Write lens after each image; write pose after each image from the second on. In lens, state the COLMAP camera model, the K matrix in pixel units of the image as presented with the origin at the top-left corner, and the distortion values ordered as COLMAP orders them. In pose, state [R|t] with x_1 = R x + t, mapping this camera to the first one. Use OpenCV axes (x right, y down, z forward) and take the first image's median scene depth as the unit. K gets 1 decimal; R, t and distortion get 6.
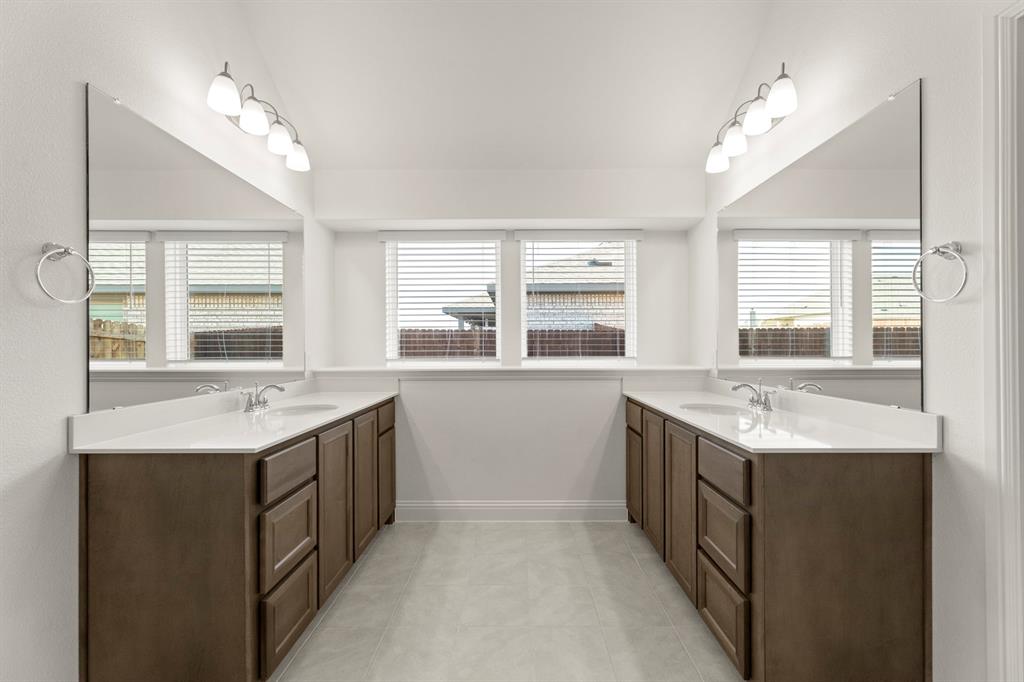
lens RADIAL K [[406.9, 0, 512.0], [0, 406.9, 341.0], [0, 0, 1]] dist [-0.000064, 0.000040]
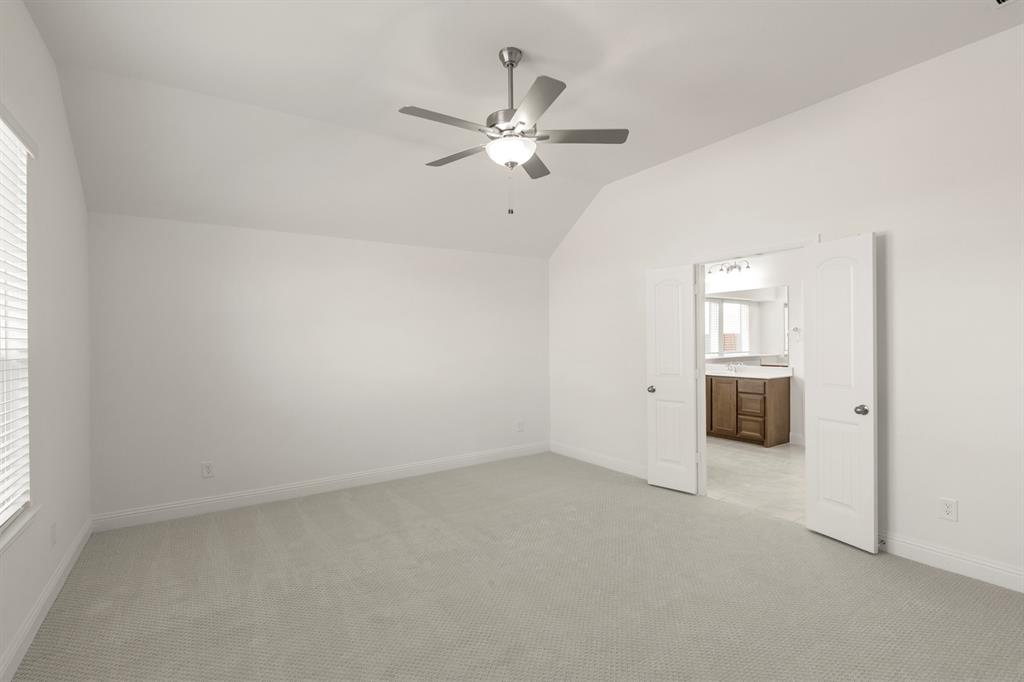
lens RADIAL K [[496.2, 0, 498.7], [0, 496.2, 333.9], [0, 0, 1]] dist [0.020106, 0.000268]
pose [[0.819701, -0.005882, 0.572761, -1.981836], [0.004377, 0.999982, 0.004005, -0.092824], [-0.572774, -0.000776, 0.819713, -0.681179]]
